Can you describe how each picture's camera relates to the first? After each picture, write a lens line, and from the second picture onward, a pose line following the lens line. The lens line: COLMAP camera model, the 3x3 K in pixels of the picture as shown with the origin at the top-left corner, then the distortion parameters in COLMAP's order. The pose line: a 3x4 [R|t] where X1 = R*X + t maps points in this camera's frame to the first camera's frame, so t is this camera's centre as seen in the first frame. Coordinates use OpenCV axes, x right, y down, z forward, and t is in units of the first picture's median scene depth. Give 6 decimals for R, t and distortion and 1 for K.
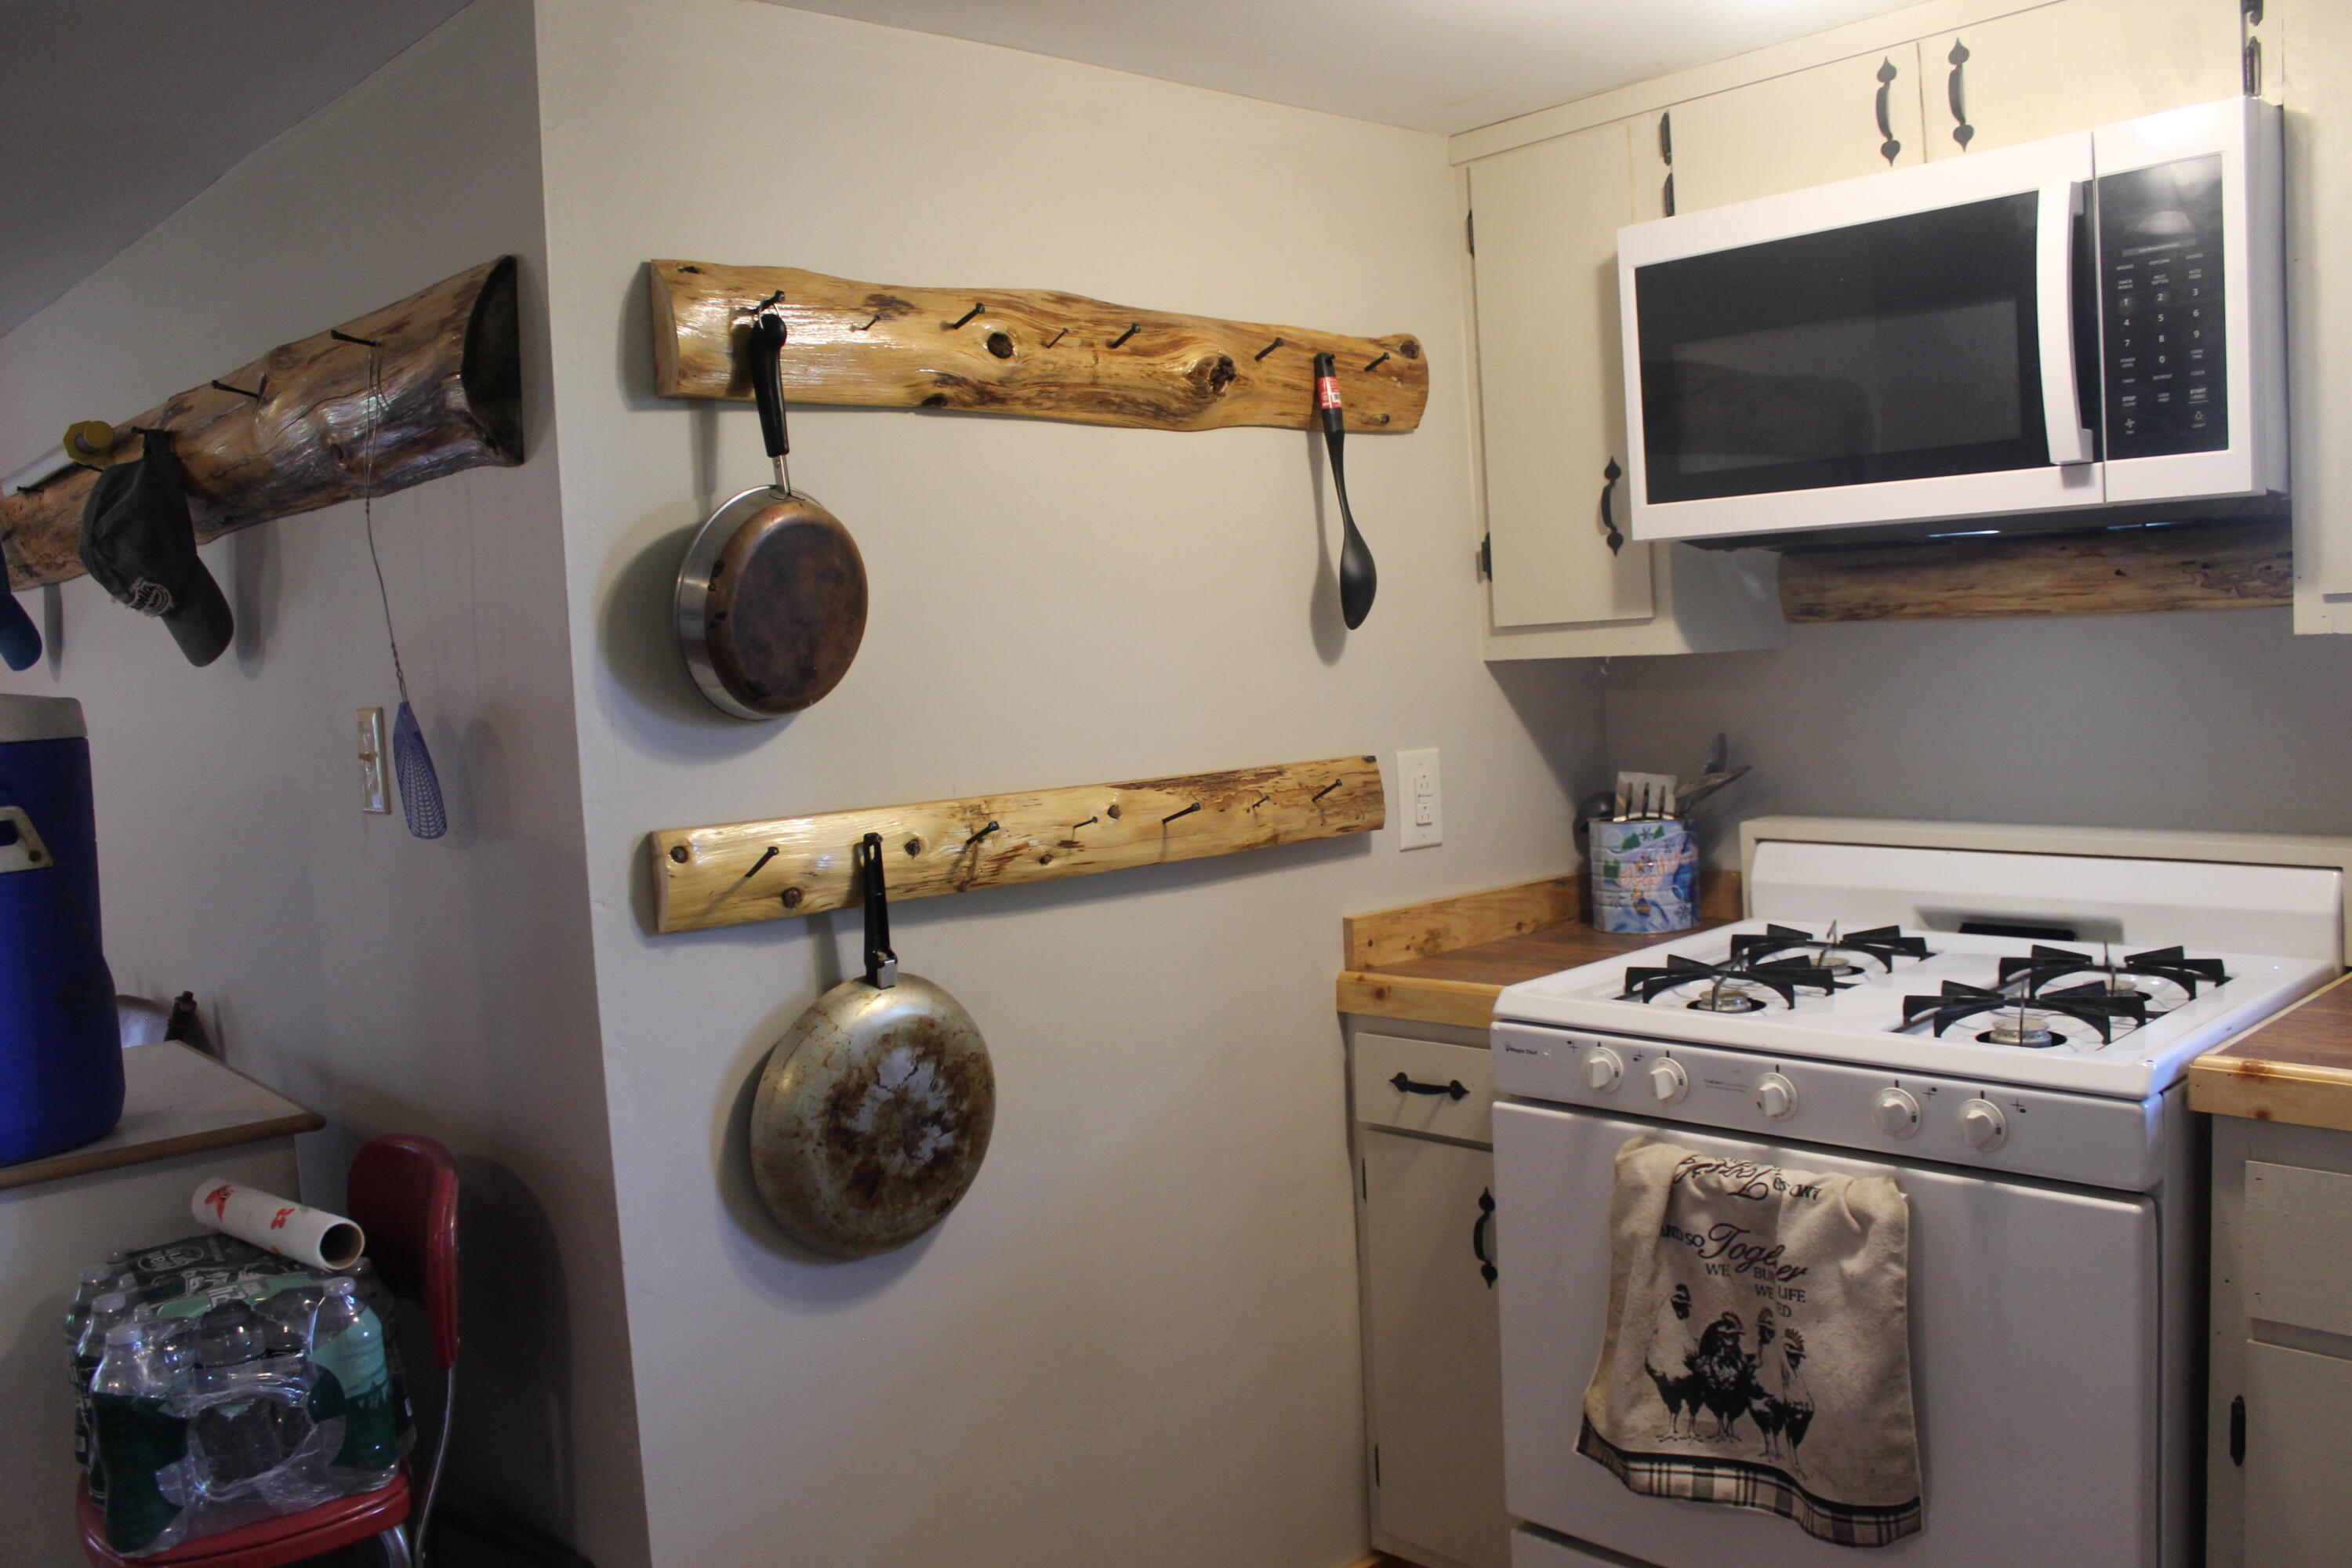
lens RADIAL K [[1924.9, 0, 1184.0], [0, 1924.9, 796.8], [0, 0, 1]] dist [-0.168614, 0.142484]
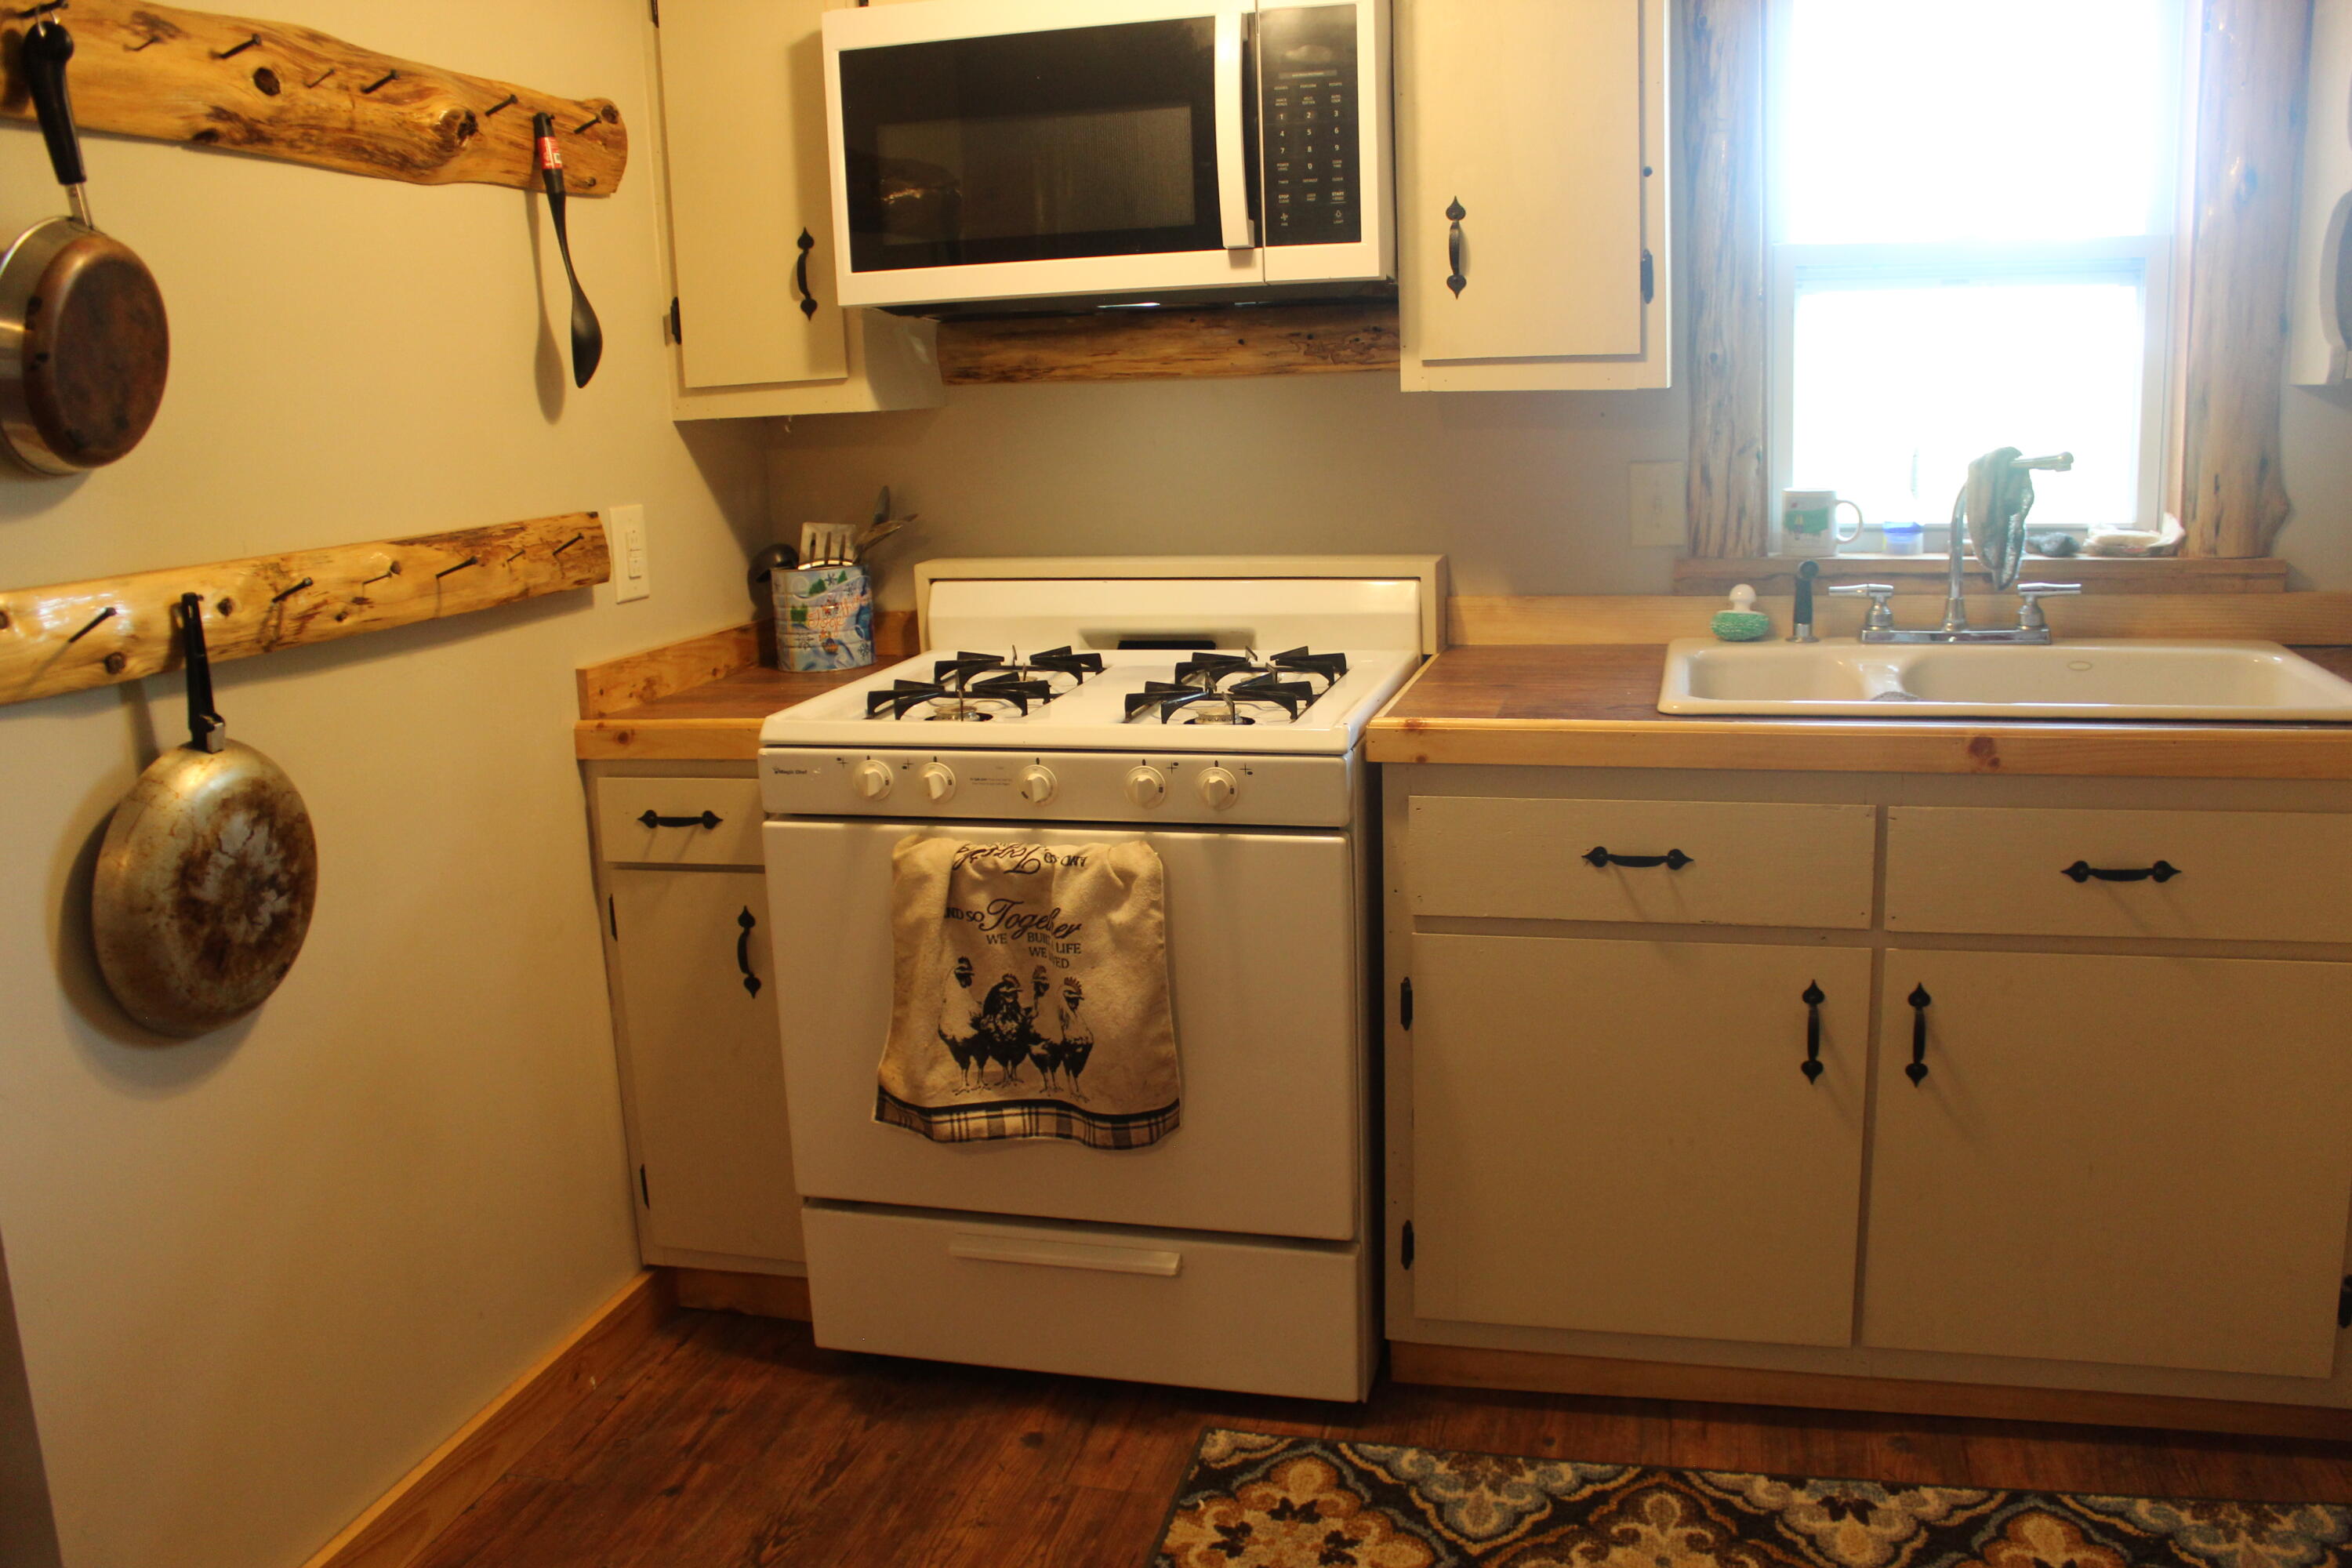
lens RADIAL K [[1924.9, 0, 1184.0], [0, 1924.9, 796.8], [0, 0, 1]] dist [-0.168614, 0.142484]
pose [[0.850438, -0.091598, 0.518040, -0.221646], [0.033334, 0.992129, 0.120702, 0.024129], [-0.525019, -0.085381, 0.846797, -0.056753]]
